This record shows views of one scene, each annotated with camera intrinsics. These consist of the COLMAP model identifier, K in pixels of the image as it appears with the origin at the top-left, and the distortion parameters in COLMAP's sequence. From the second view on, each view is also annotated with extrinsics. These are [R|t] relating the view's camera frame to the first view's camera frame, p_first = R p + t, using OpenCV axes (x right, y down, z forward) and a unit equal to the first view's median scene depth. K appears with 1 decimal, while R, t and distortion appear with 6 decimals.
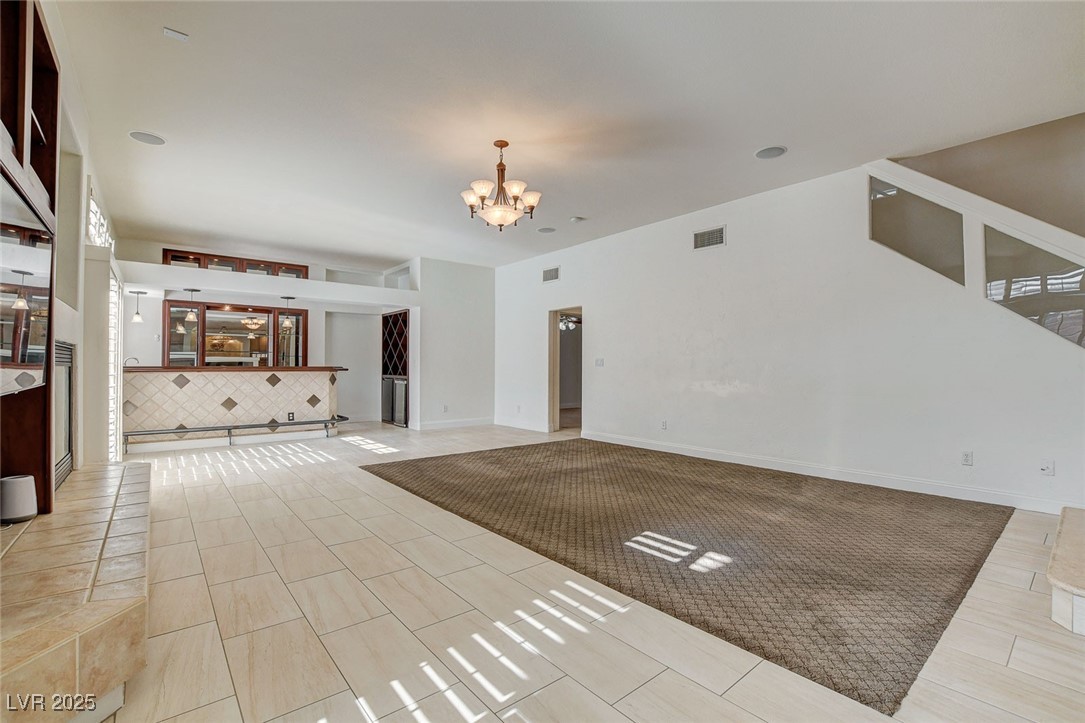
lens RADIAL K [[478.3, 0, 554.4], [0, 478.3, 362.2], [0, 0, 1]] dist [-0.040458, 0.000429]
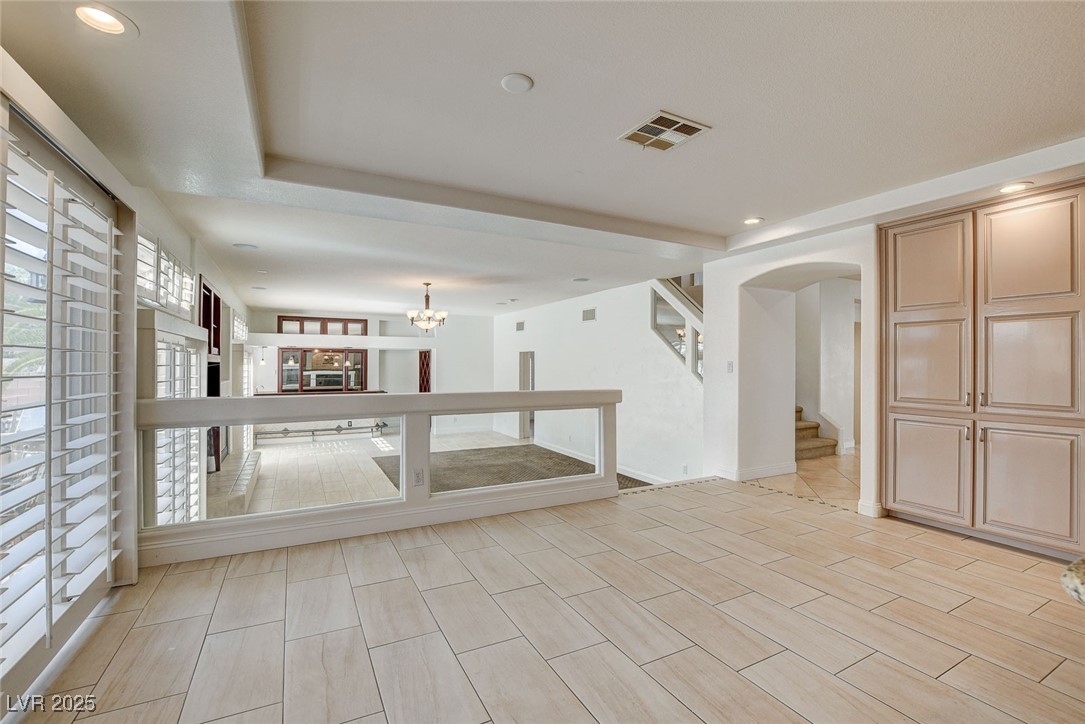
lens RADIAL K [[473.6, 0, 542.5], [0, 473.6, 362.0], [0, 0, 1]] dist [-0.035425, -0.000058]
pose [[0.975534, 0.000078, -0.219848, 0.458411], [0.000856, 0.999991, 0.004152, -0.107913], [0.219847, -0.004238, 0.975525, -0.426875]]
